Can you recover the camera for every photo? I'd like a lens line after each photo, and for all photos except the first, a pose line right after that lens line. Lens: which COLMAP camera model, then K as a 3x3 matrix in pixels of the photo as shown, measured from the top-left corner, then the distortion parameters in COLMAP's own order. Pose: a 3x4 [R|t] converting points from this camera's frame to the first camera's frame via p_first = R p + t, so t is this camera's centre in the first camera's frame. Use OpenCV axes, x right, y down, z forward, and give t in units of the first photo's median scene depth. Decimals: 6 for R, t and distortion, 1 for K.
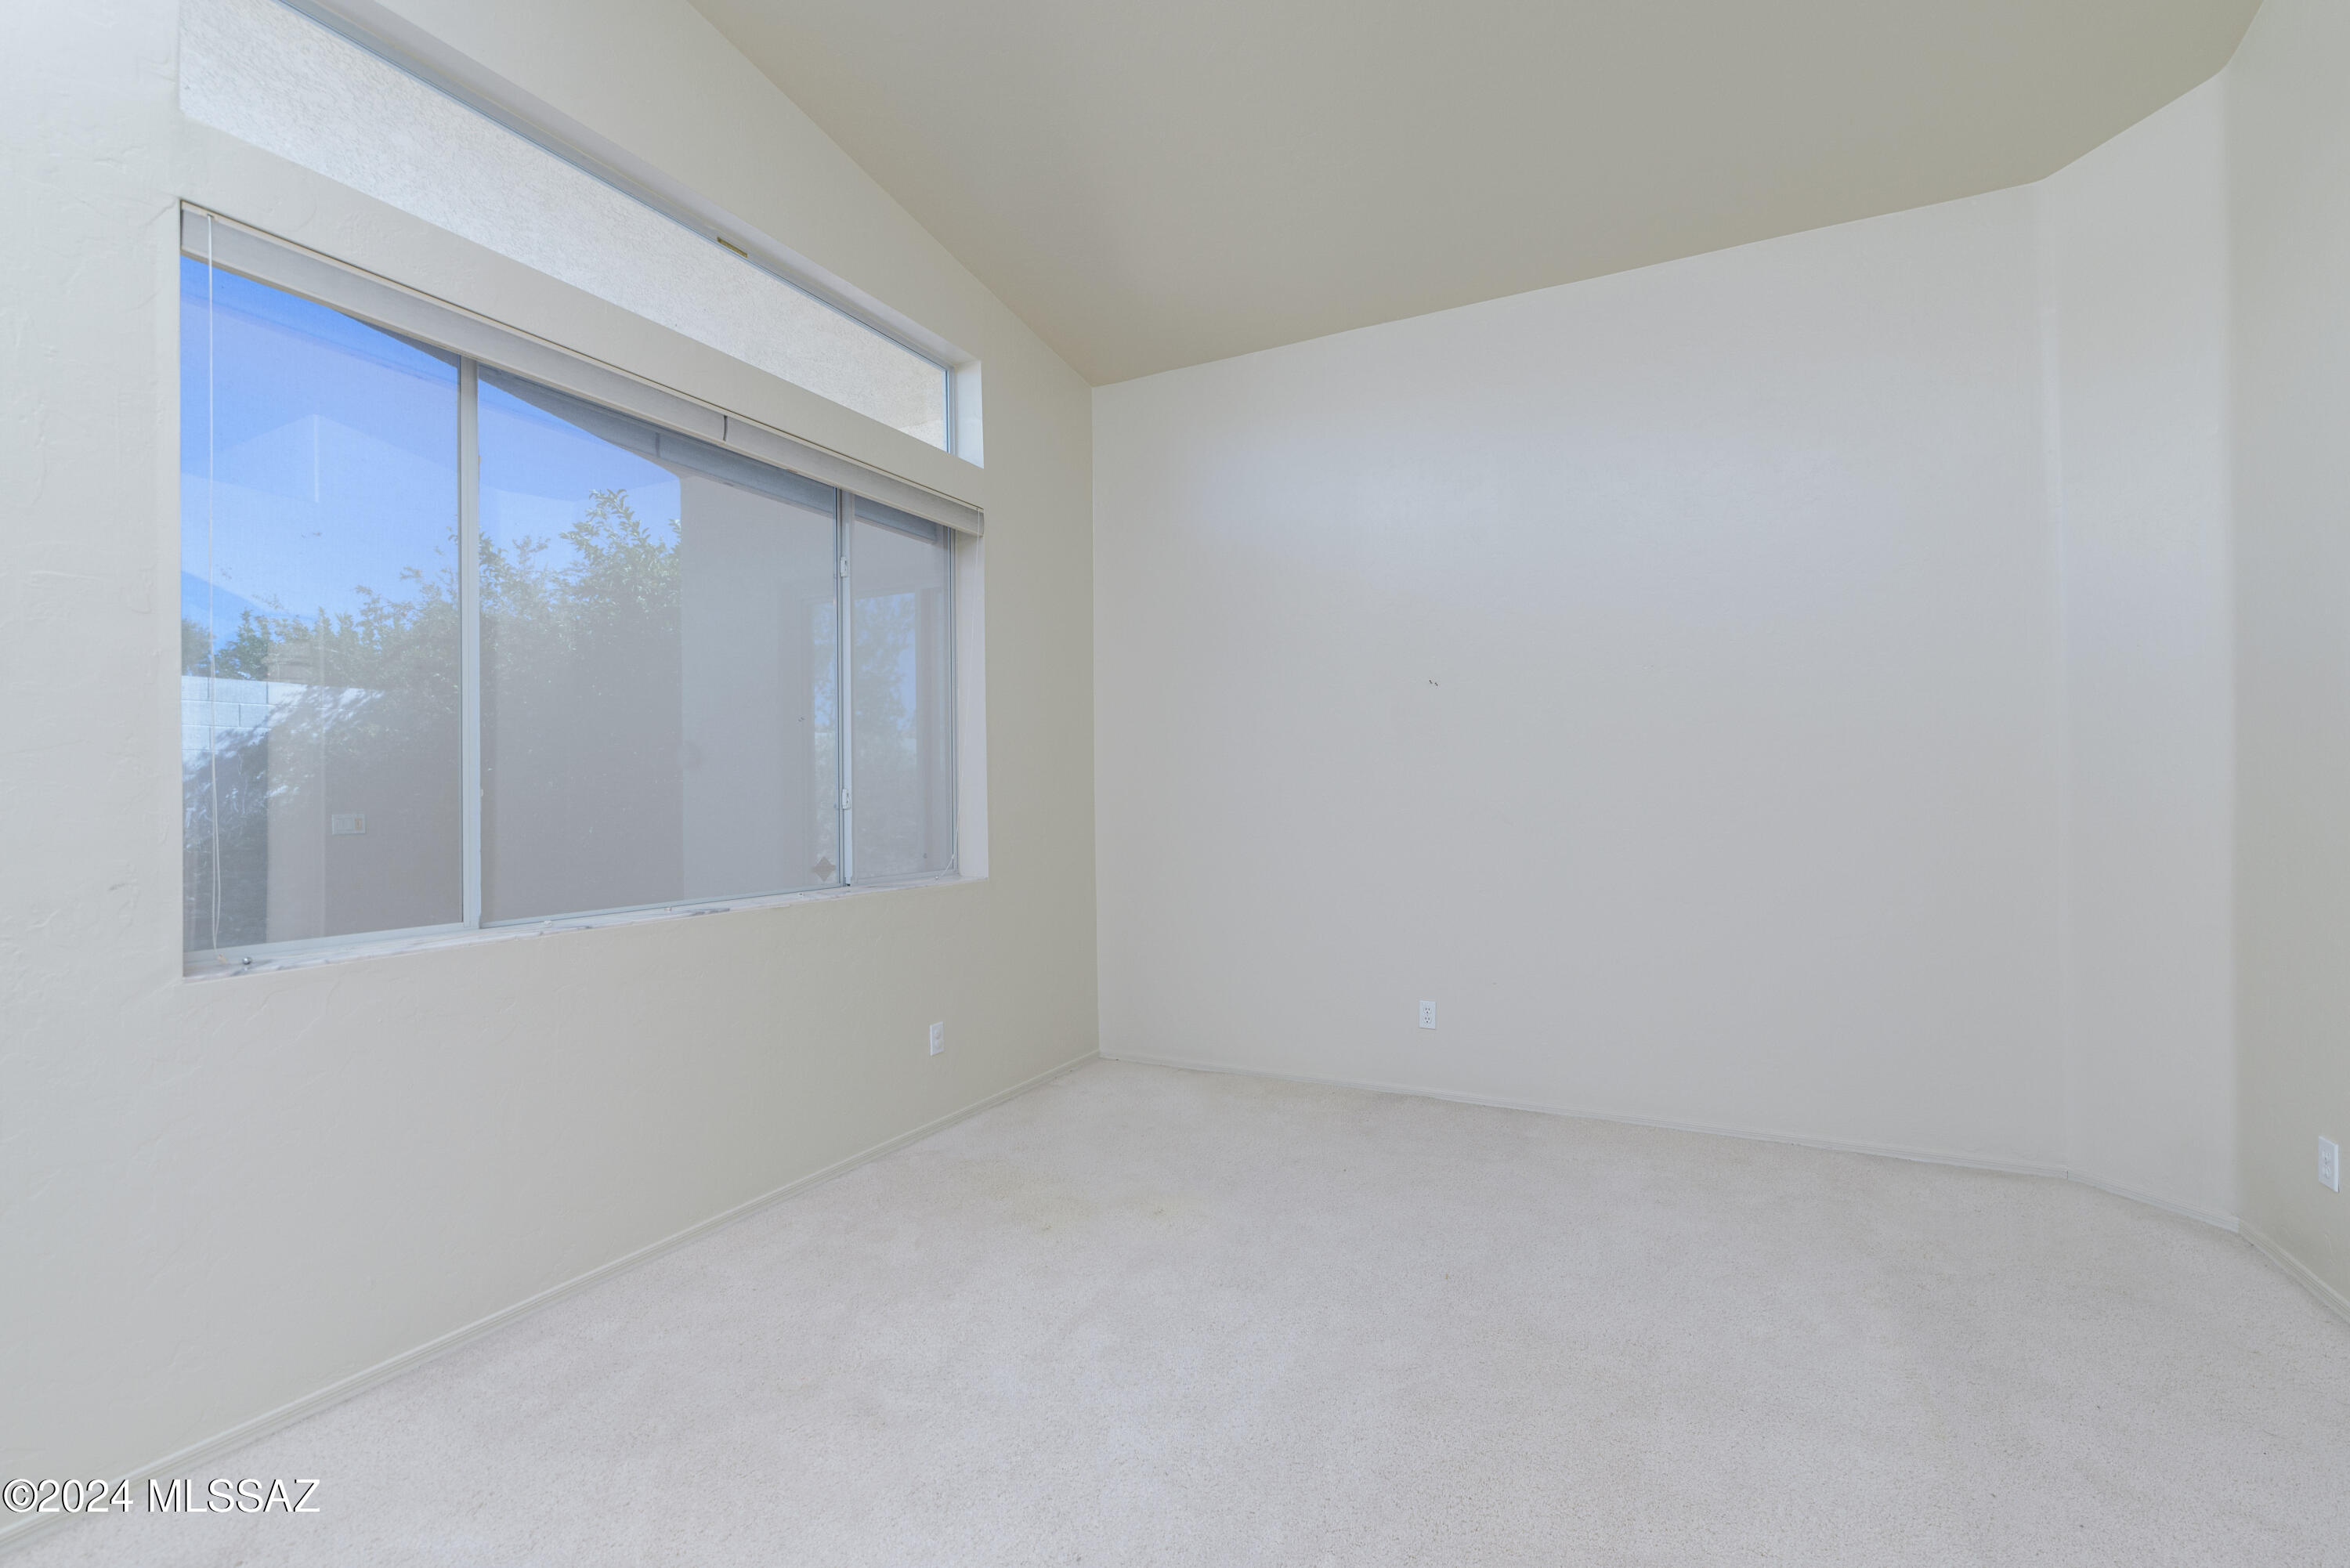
lens RADIAL K [[1018.0, 0, 1173.4], [0, 1018.0, 791.4], [0, 0, 1]] dist [-0.002679, 0.000881]
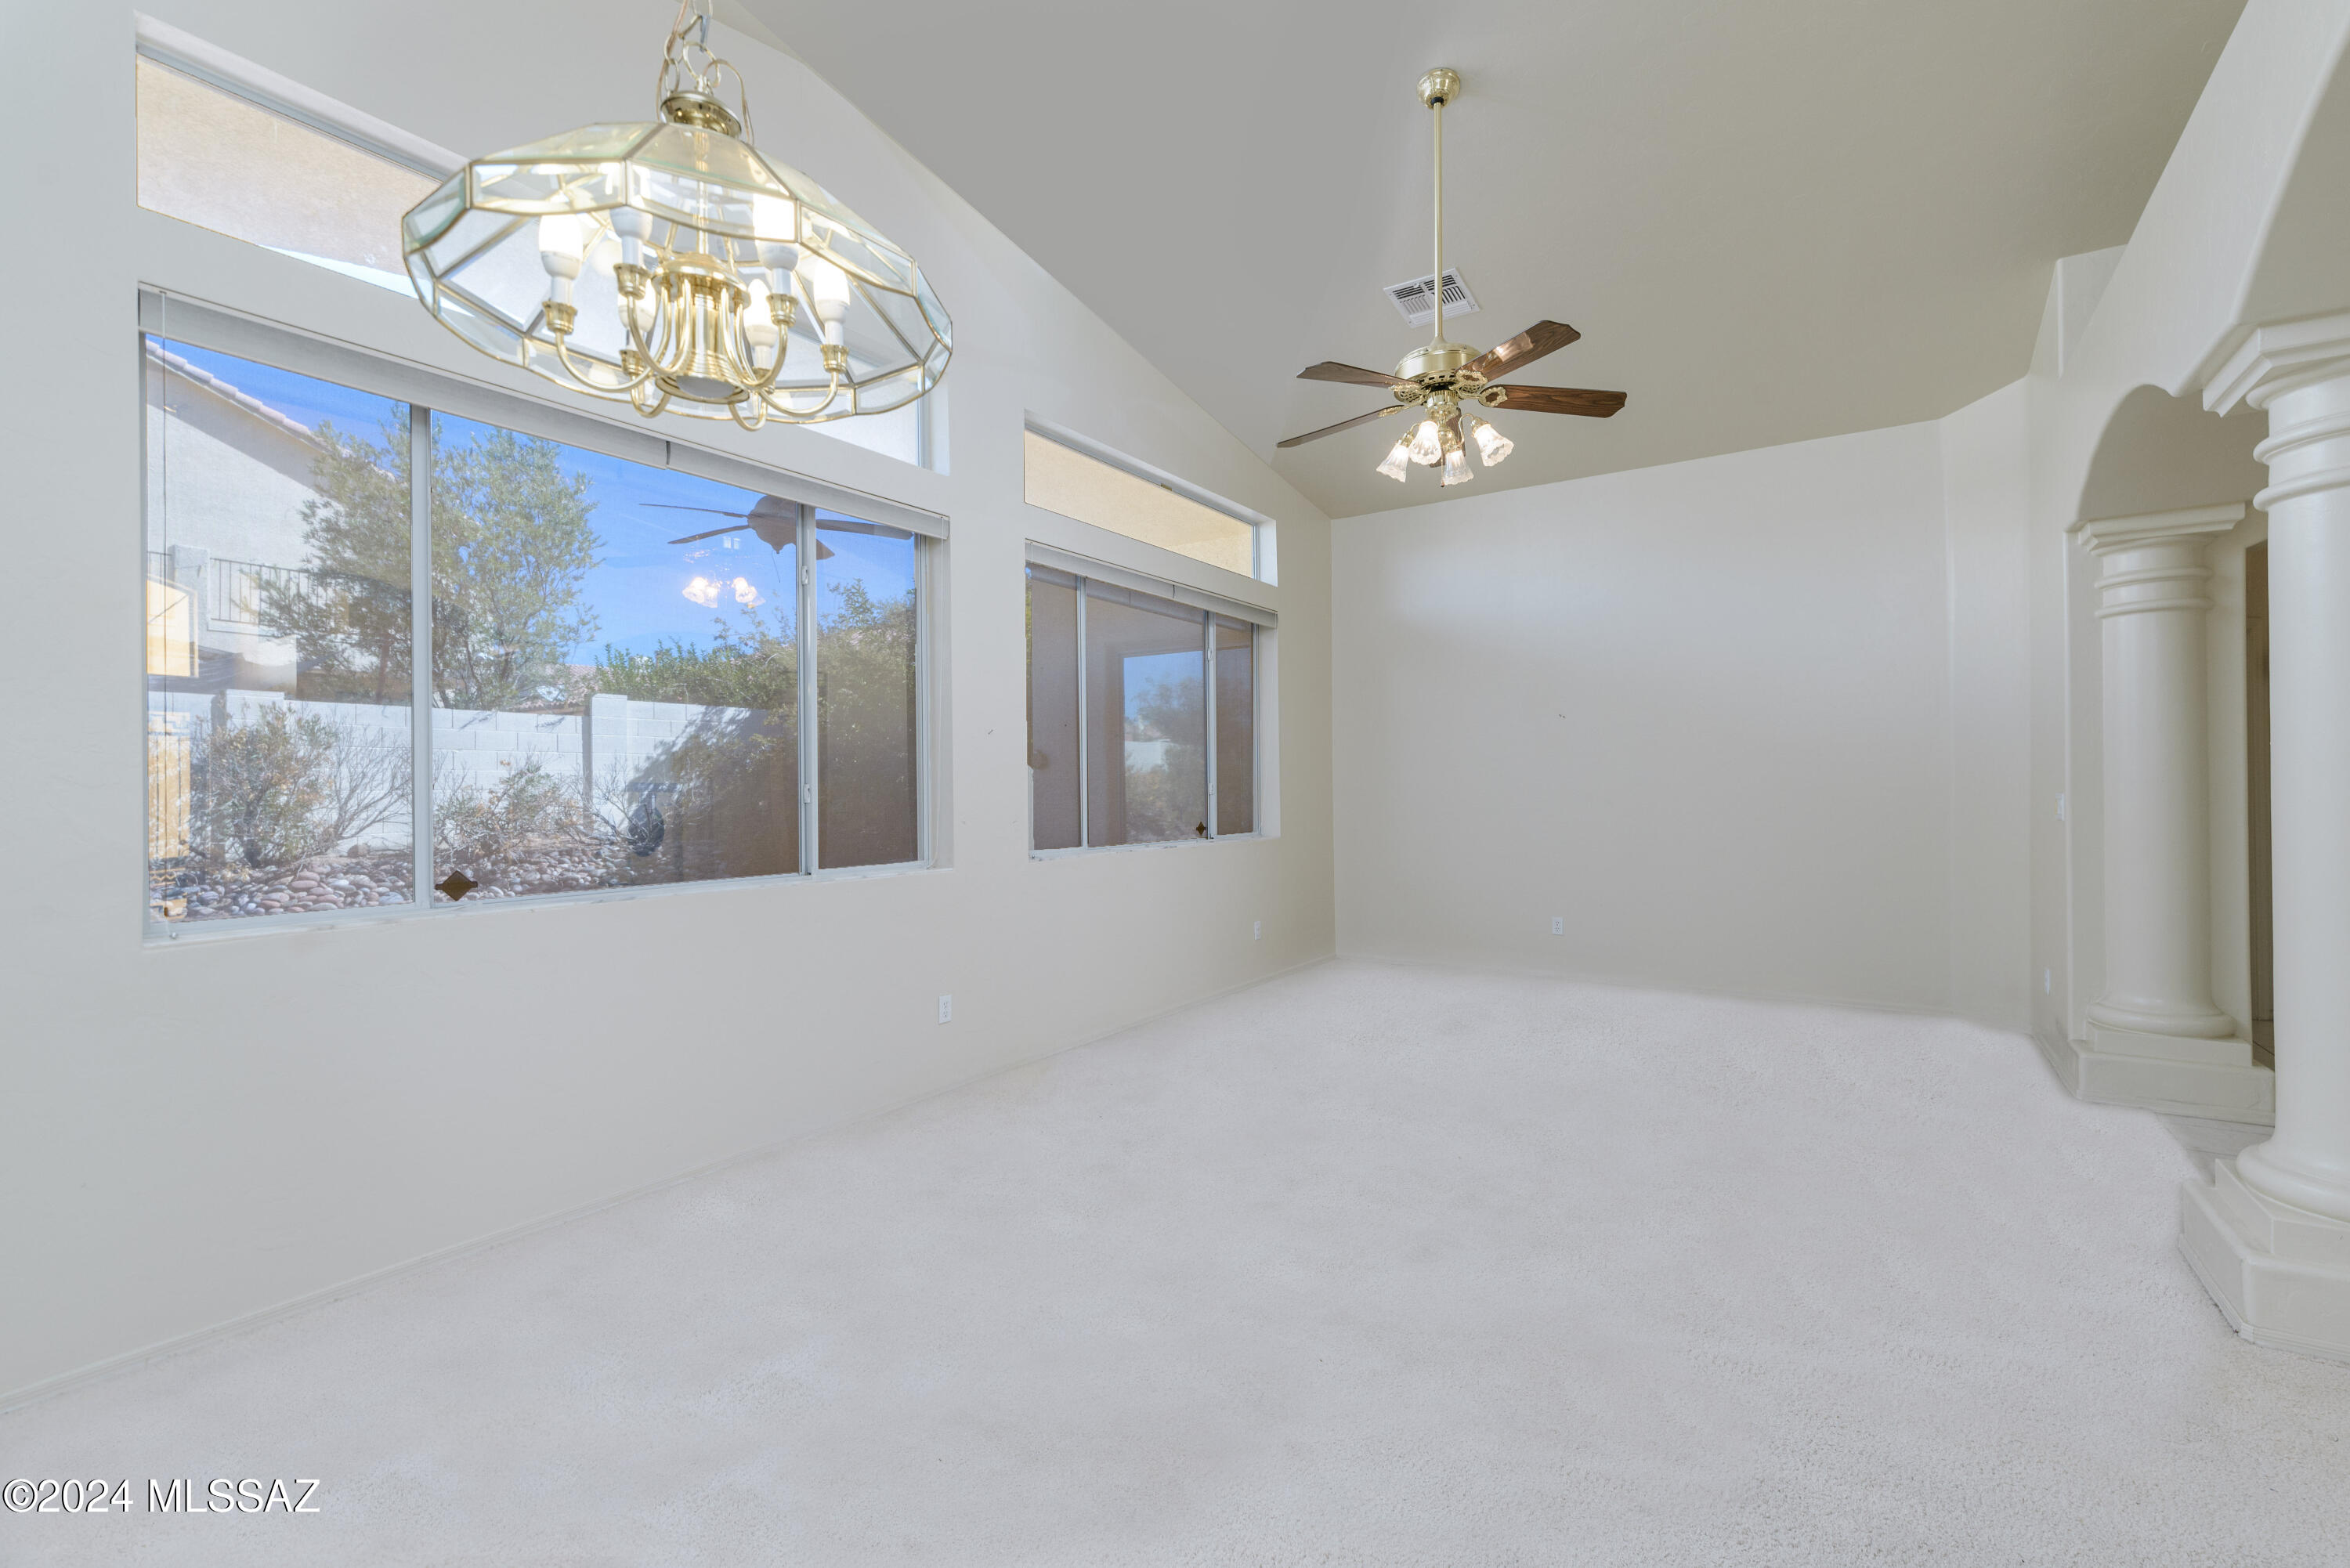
lens RADIAL K [[1018.0, 0, 1187.2], [0, 1018.0, 788.9], [0, 0, 1]] dist [-0.002679, 0.000881]
pose [[0.994139, 0.003087, -0.108066, -0.149036], [-0.003035, 0.999995, 0.000643, 0.005722], [0.108067, -0.000311, 0.994144, -0.624548]]
